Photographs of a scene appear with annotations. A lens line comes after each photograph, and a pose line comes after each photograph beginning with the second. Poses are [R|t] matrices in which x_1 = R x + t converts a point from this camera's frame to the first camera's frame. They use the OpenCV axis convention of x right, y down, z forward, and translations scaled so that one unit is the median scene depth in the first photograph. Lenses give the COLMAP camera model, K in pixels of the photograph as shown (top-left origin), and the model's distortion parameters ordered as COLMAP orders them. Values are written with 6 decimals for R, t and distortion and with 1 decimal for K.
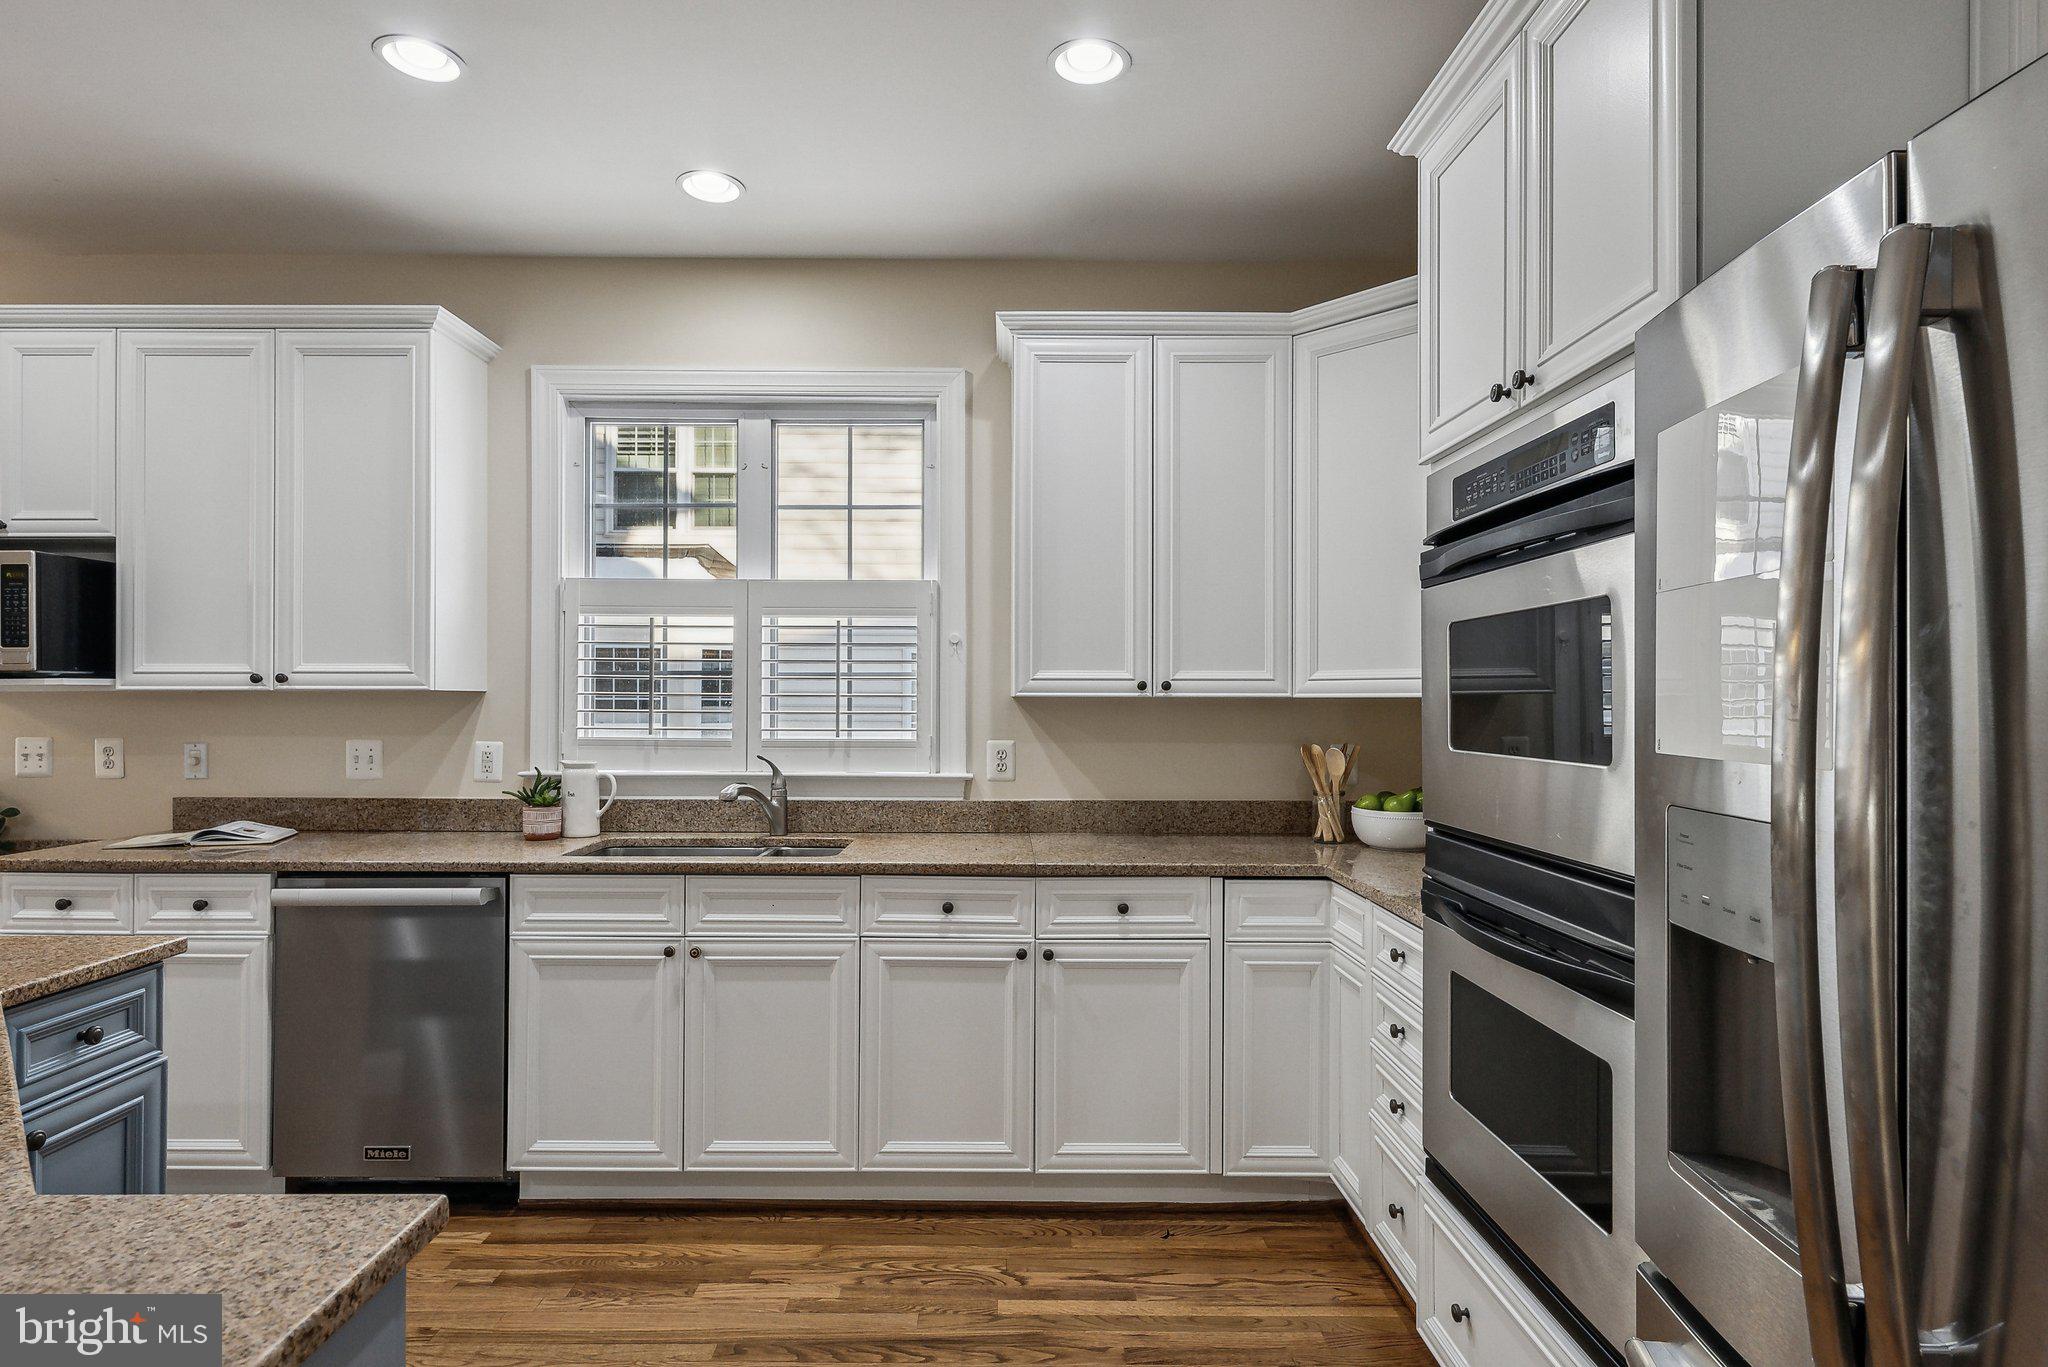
lens RADIAL K [[1032.3, 0, 1024.8], [0, 1032.3, 701.5], [0, 0, 1]] dist [-0.000554, -0.001359]
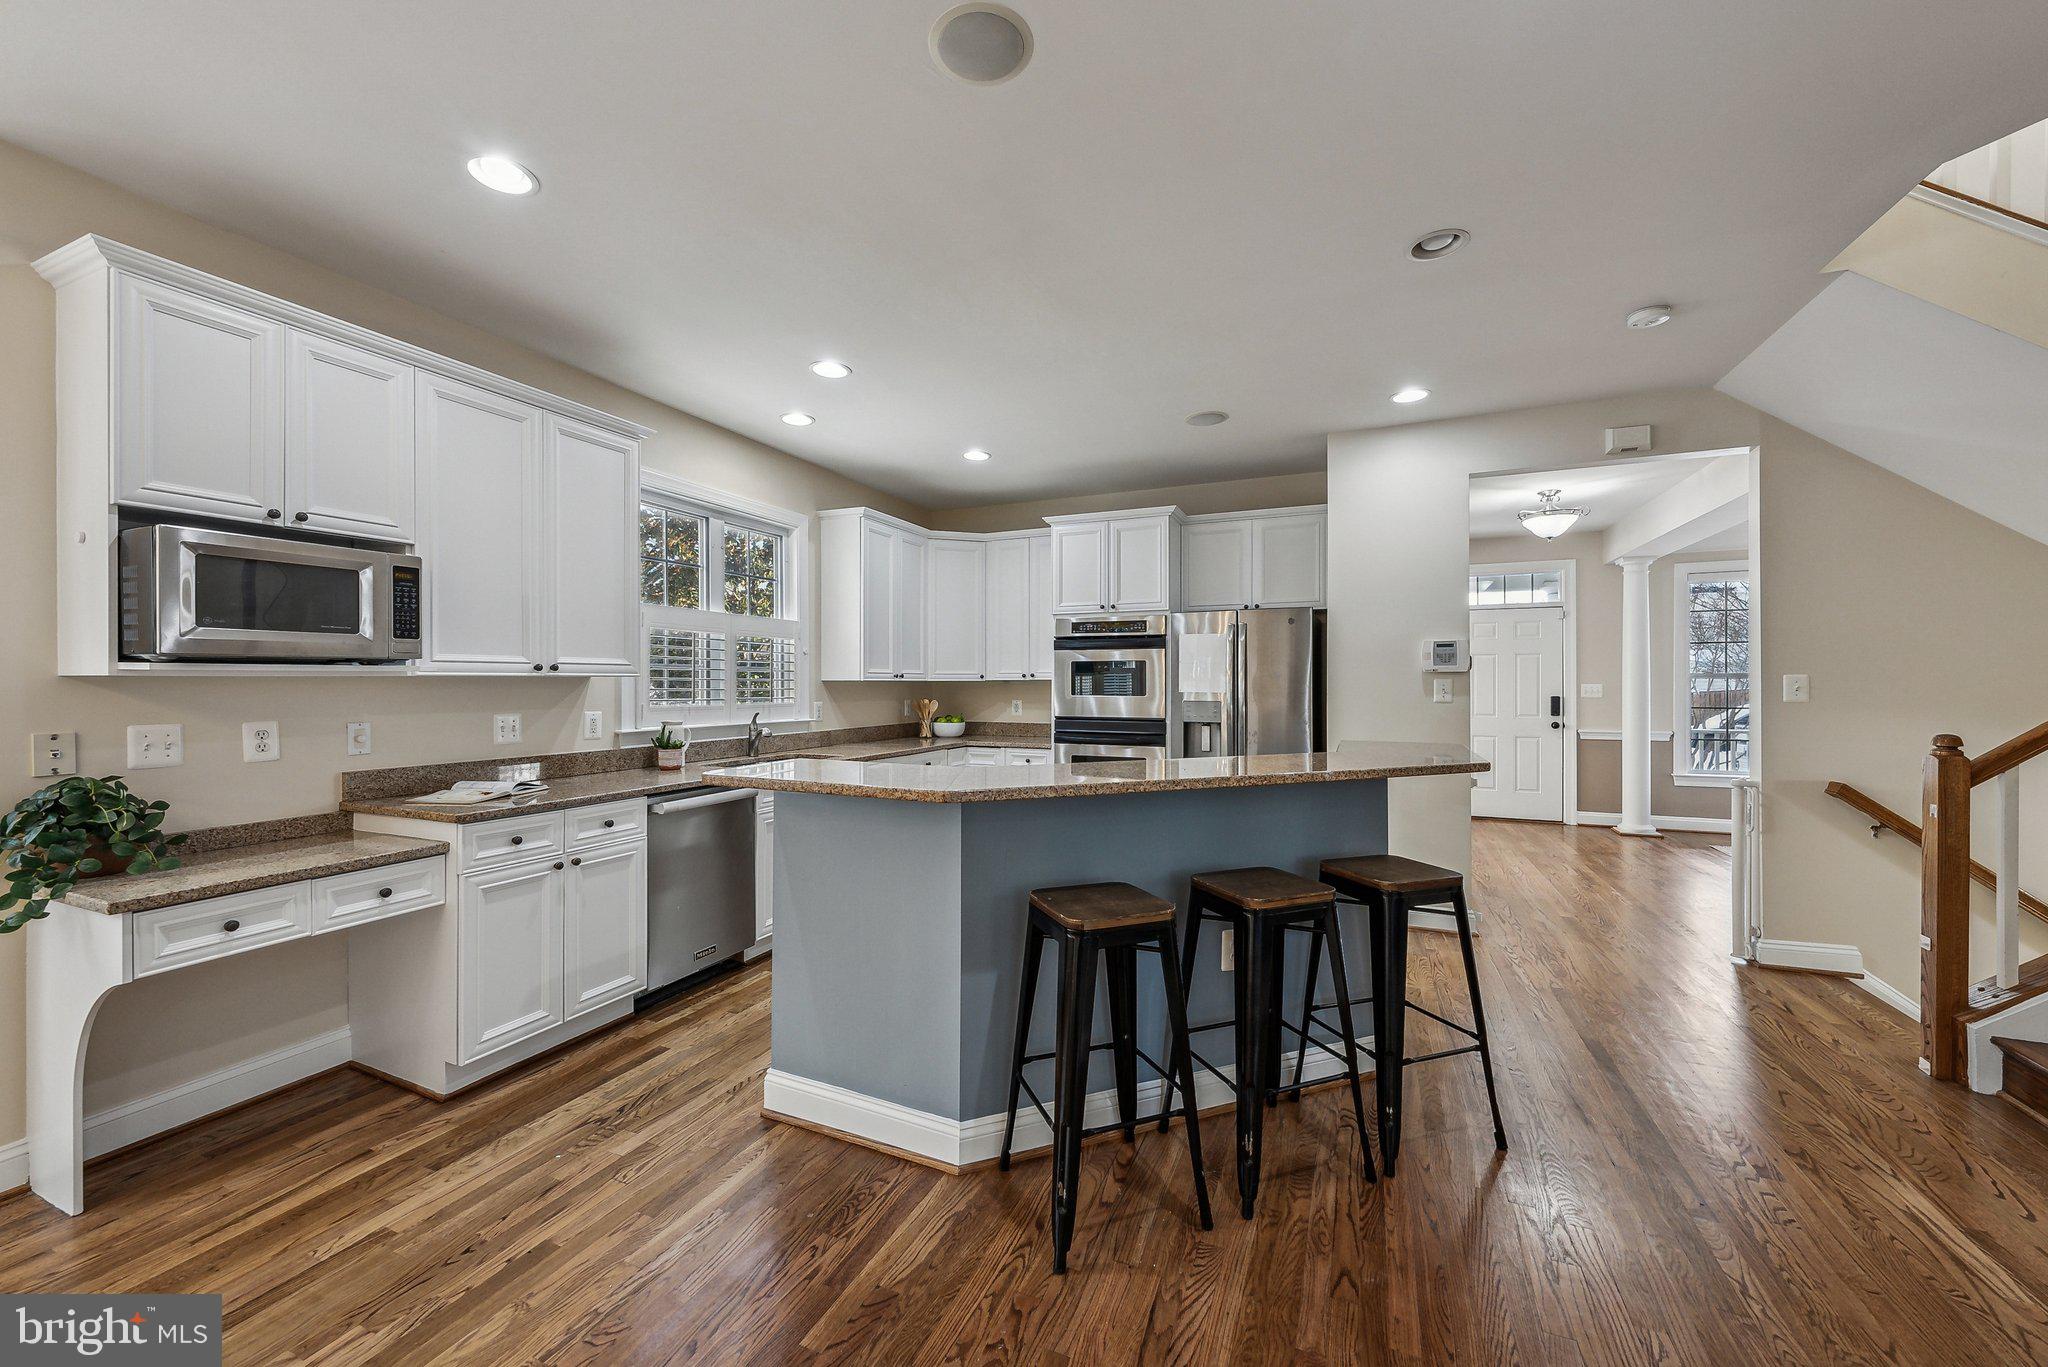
lens RADIAL K [[771.3, 0, 1064.9], [0, 771.3, 683.9], [0, 0, 1]] dist [-0.000784, -0.000718]
pose [[0.368632, -0.004761, 0.929563, -1.299087], [-0.000793, 0.999985, 0.005436, -0.006207], [-0.929575, -0.002741, 0.368623, -0.008694]]
